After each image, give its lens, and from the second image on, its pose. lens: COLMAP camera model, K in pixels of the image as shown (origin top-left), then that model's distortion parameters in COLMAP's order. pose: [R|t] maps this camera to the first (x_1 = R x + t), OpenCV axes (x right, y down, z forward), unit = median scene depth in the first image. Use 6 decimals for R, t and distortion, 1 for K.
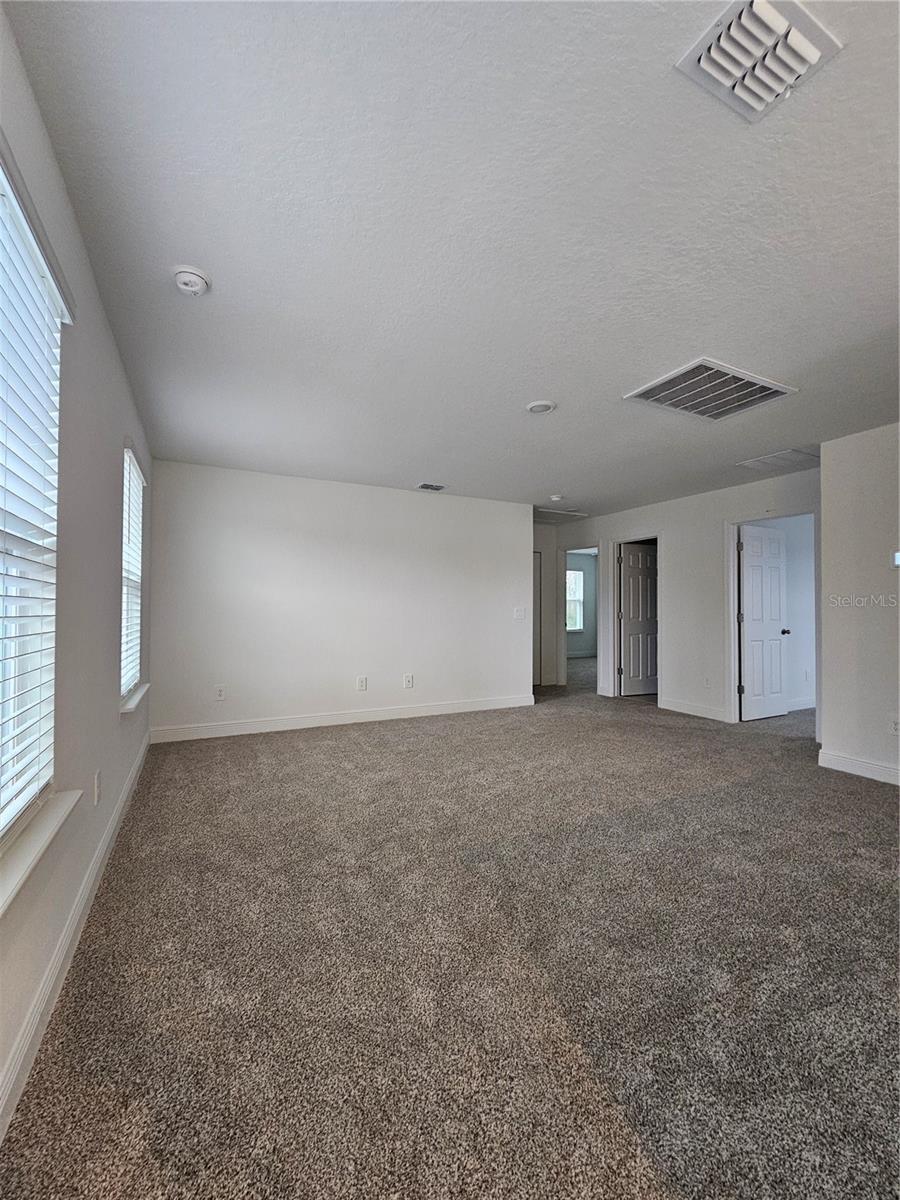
lens RADIAL K [[487.1, 0, 442.8], [0, 487.1, 599.2], [0, 0, 1]] dist [-0.000499, 0.000507]
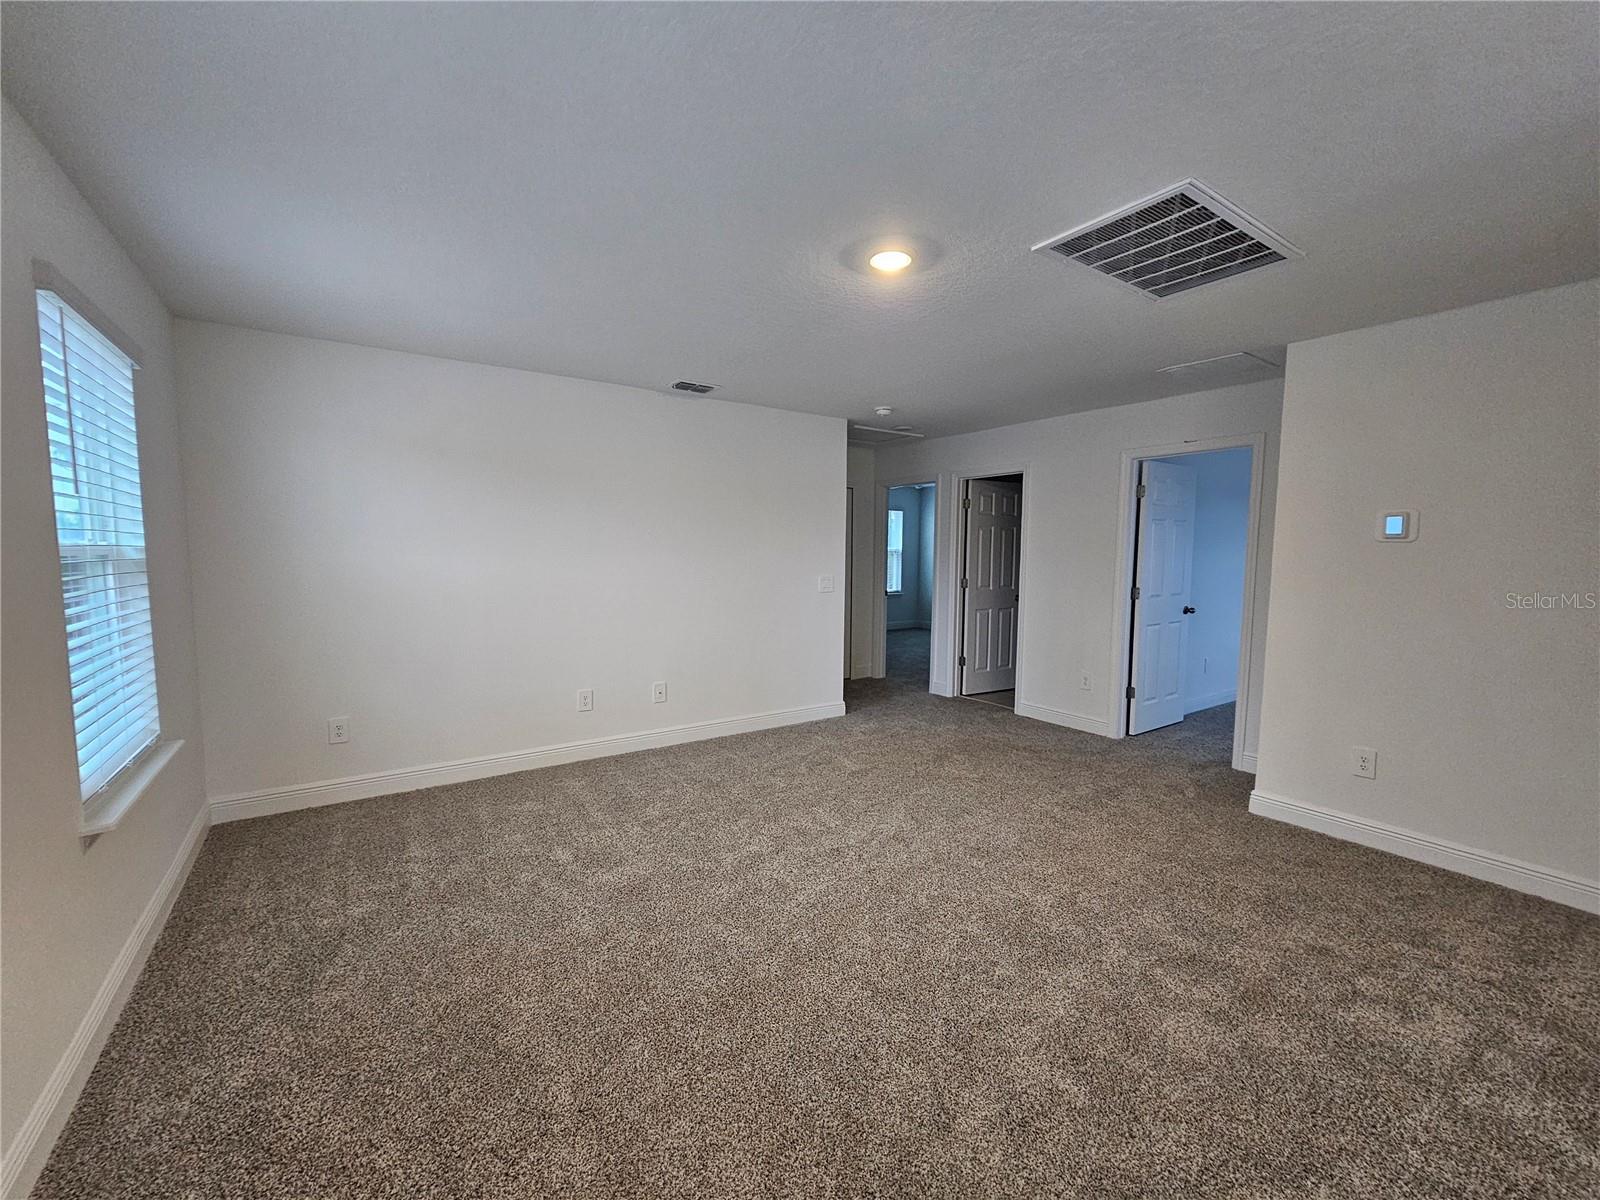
lens RADIAL K [[649.5, 0, 795.5], [0, 649.5, 604.5], [0, 0, 1]] dist [-0.000499, 0.000507]
pose [[0.990086, -0.009576, 0.140133, -0.014264], [-0.005171, 0.994513, 0.104490, -0.048814], [-0.140365, -0.104179, 0.984604, 0.159788]]
